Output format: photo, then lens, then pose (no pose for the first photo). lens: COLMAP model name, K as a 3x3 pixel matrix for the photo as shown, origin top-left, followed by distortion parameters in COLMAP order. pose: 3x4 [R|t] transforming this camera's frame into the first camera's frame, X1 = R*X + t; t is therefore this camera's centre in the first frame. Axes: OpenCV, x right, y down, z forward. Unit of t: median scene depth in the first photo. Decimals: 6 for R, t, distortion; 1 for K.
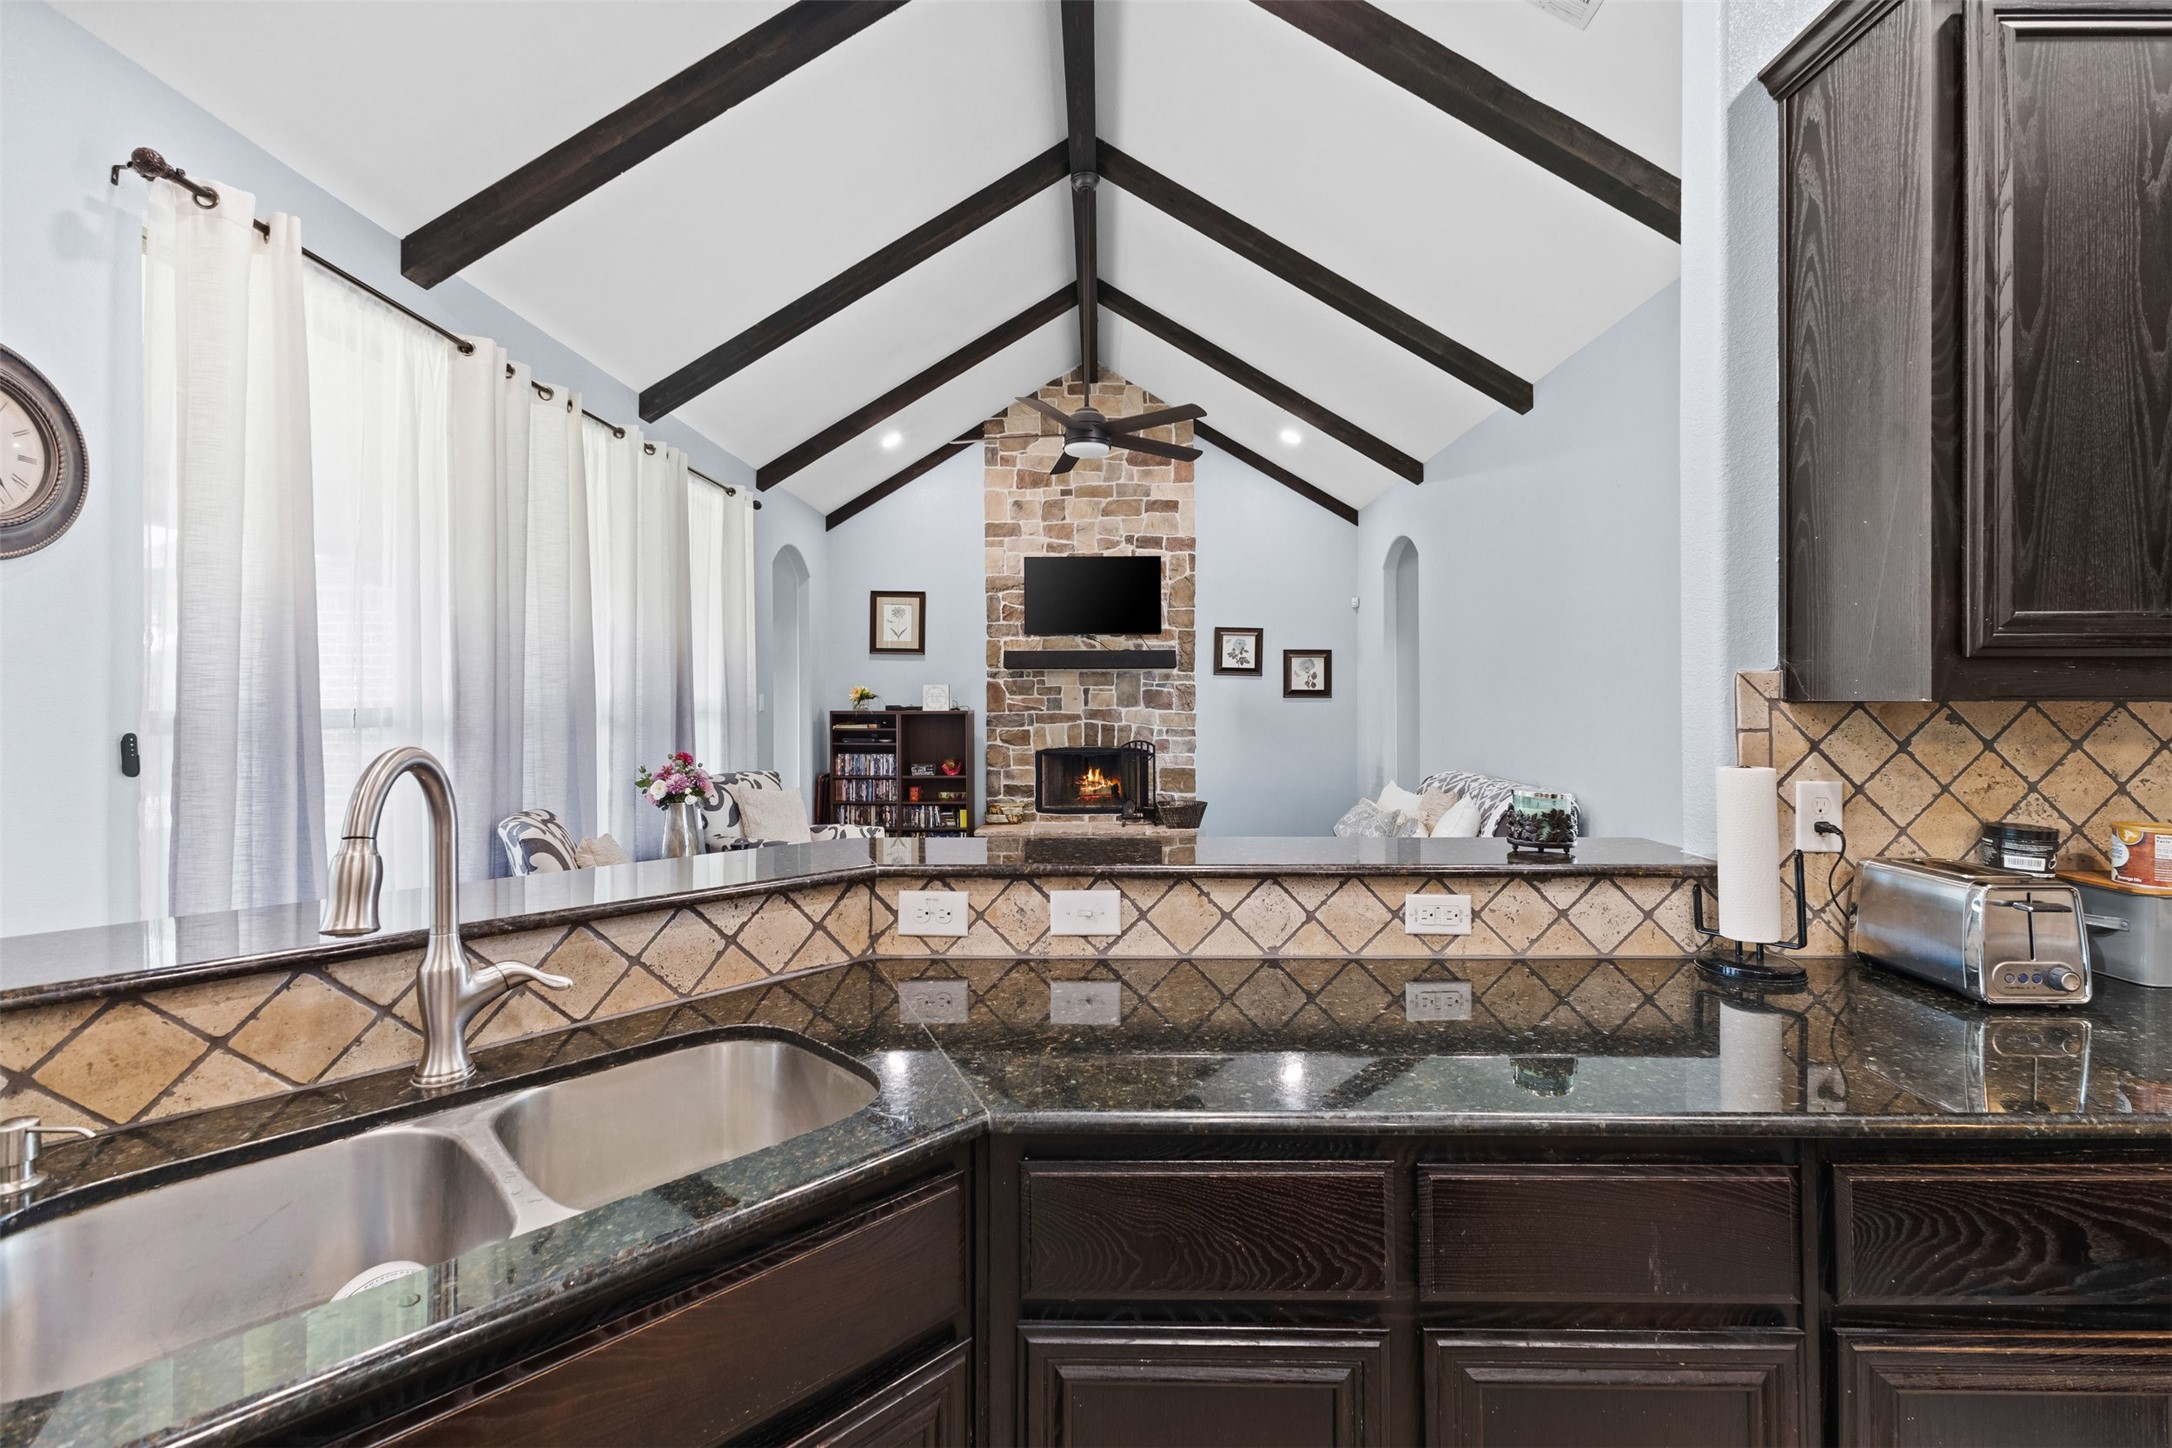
lens RADIAL K [[966.9, 0, 1089.7], [0, 966.9, 695.6], [0, 0, 1]] dist [0.014149, -0.004004]
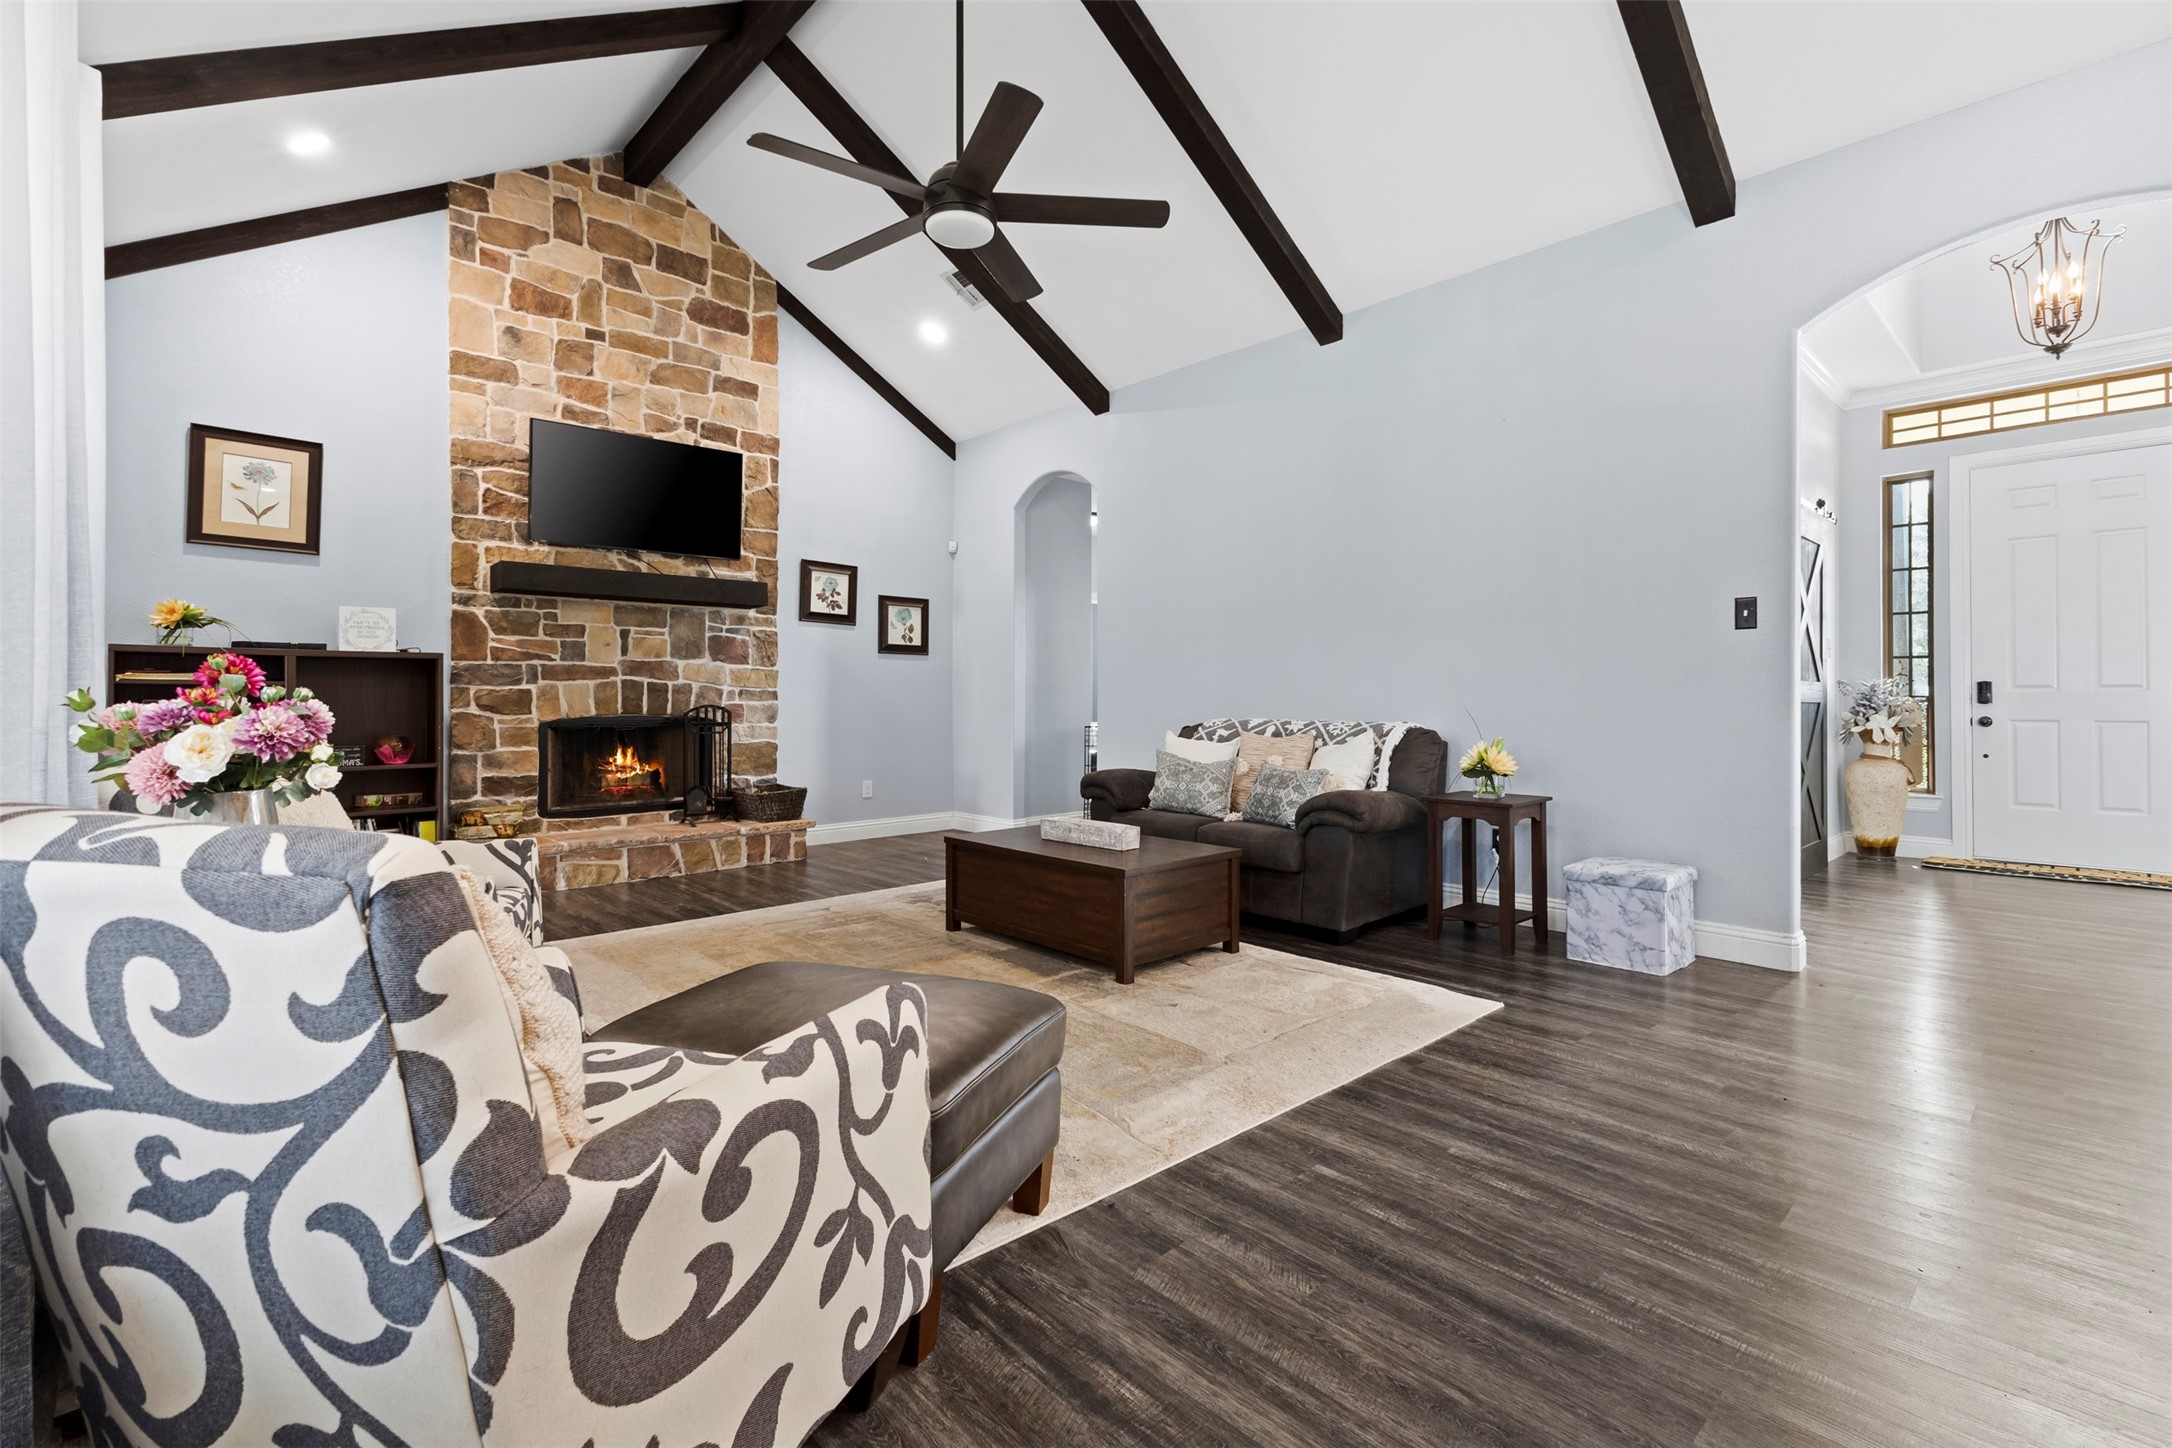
lens RADIAL K [[966.9, 0, 1088.1], [0, 966.9, 692.0], [0, 0, 1]] dist [0.014149, -0.004004]
pose [[0.728114, 0.008033, 0.685409, -0.236305], [-0.004599, 0.999966, -0.006835, 0.040125], [-0.685440, 0.001824, 0.728127, 0.281177]]
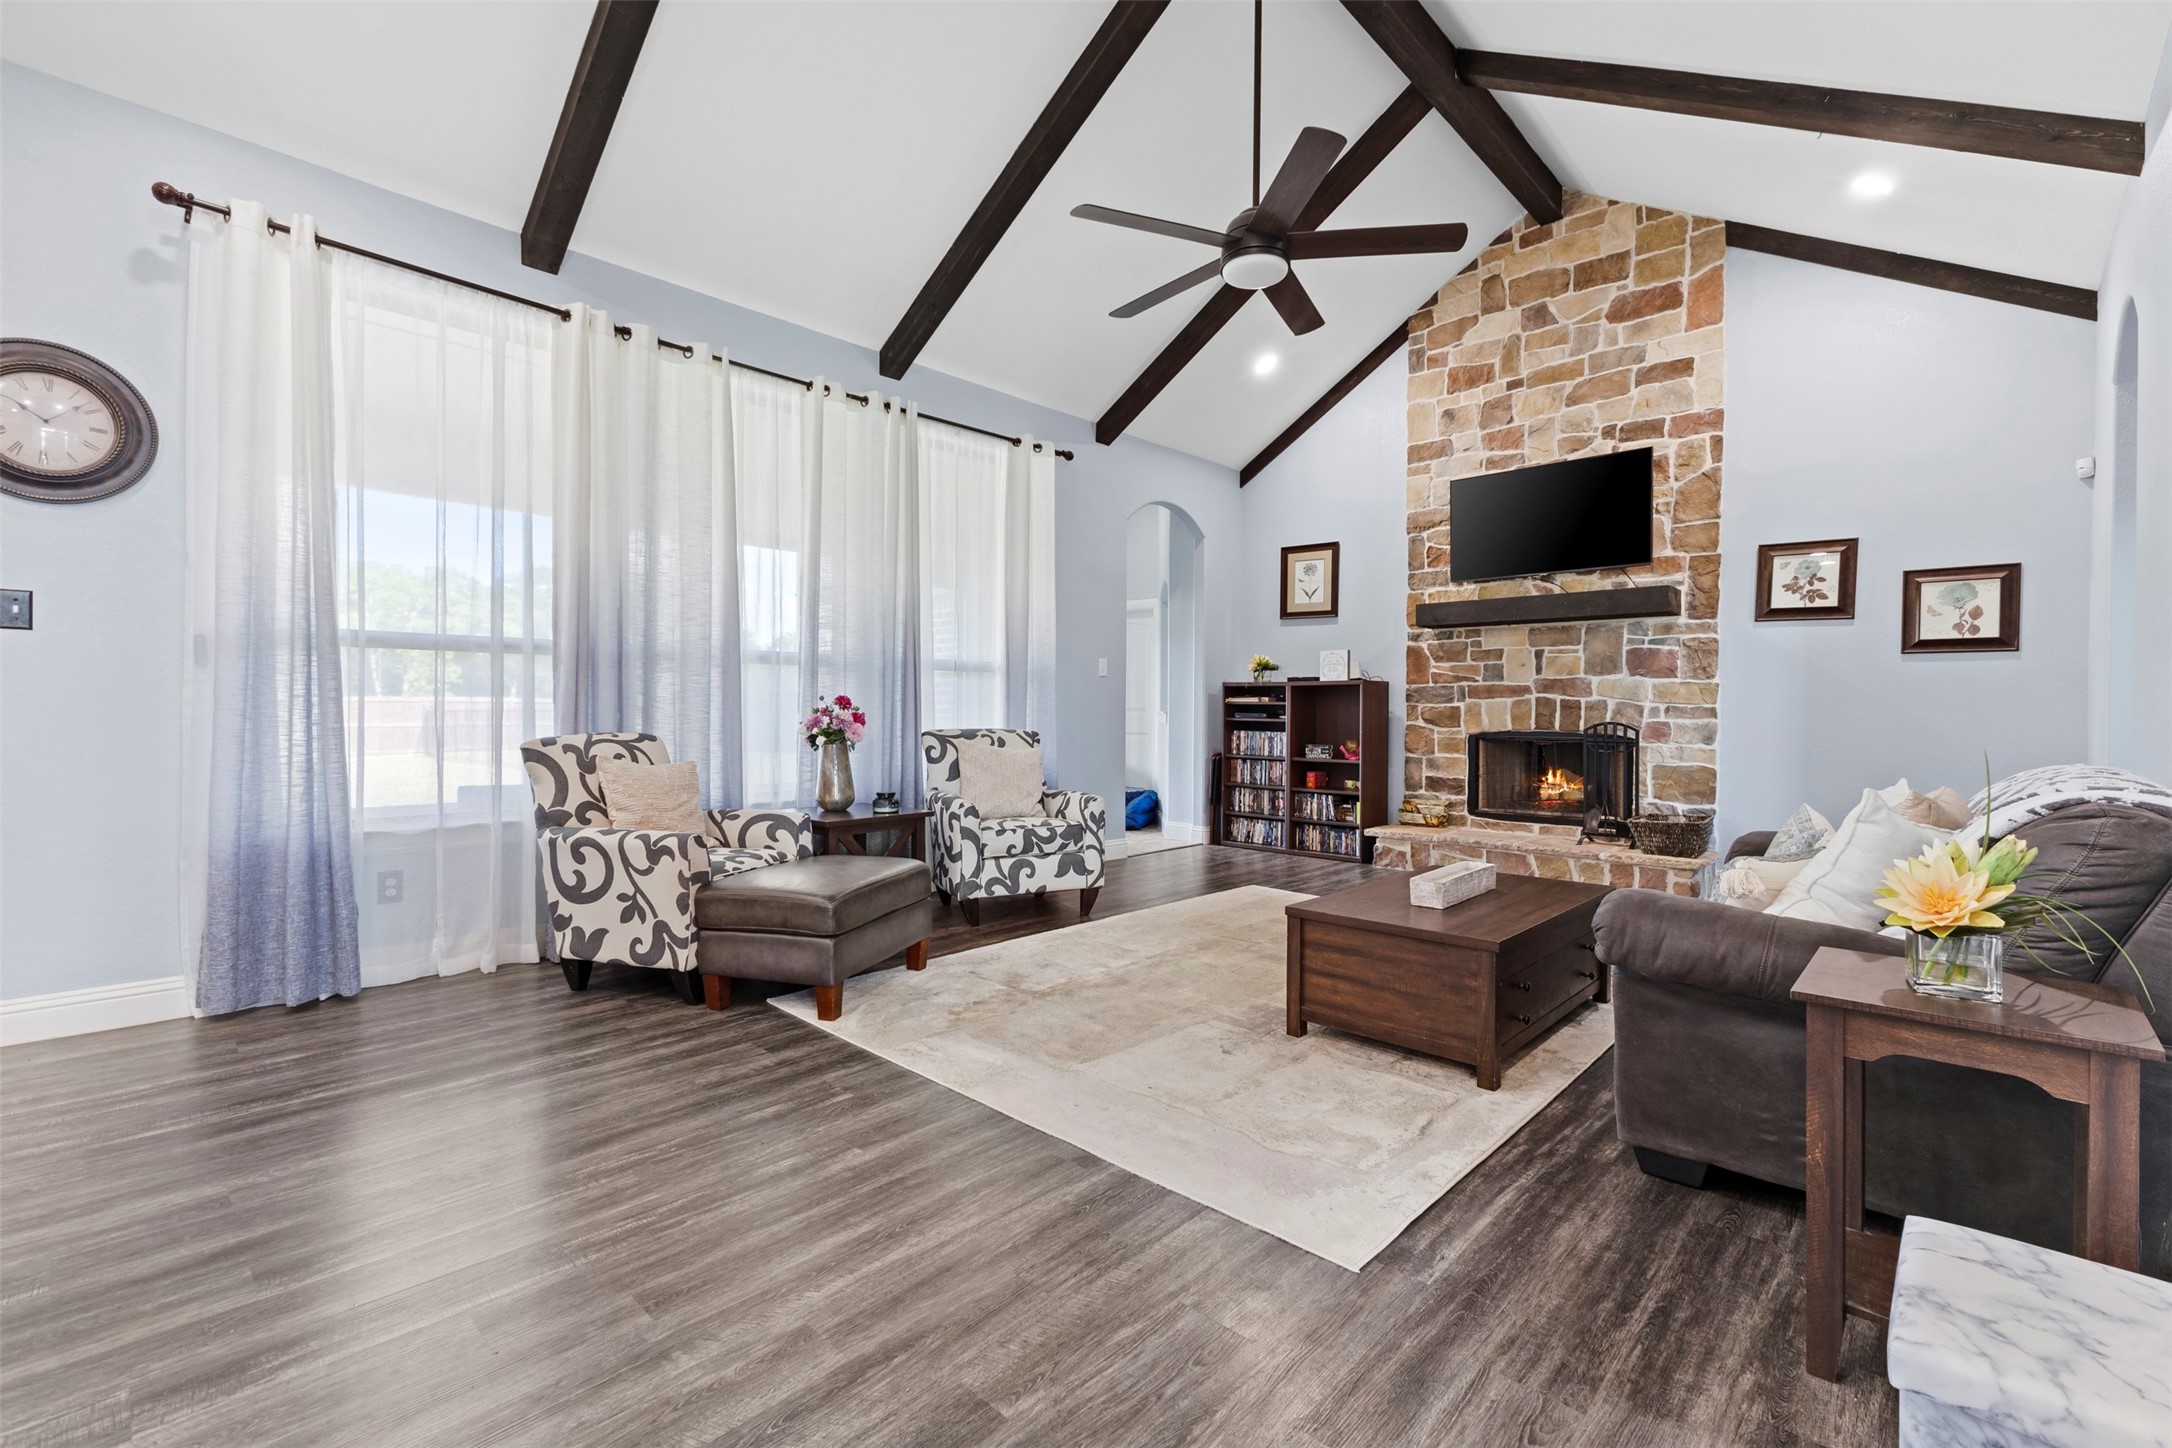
lens RADIAL K [[931.1, 0, 1086.8], [0, 931.1, 723.8], [0, 0, 1]] dist [0.002735, 0.000525]
pose [[0.732841, 0.018683, -0.680143, 0.226078], [-0.007081, 0.999778, 0.019835, 0.036709], [0.680363, -0.009720, 0.732811, 0.259329]]
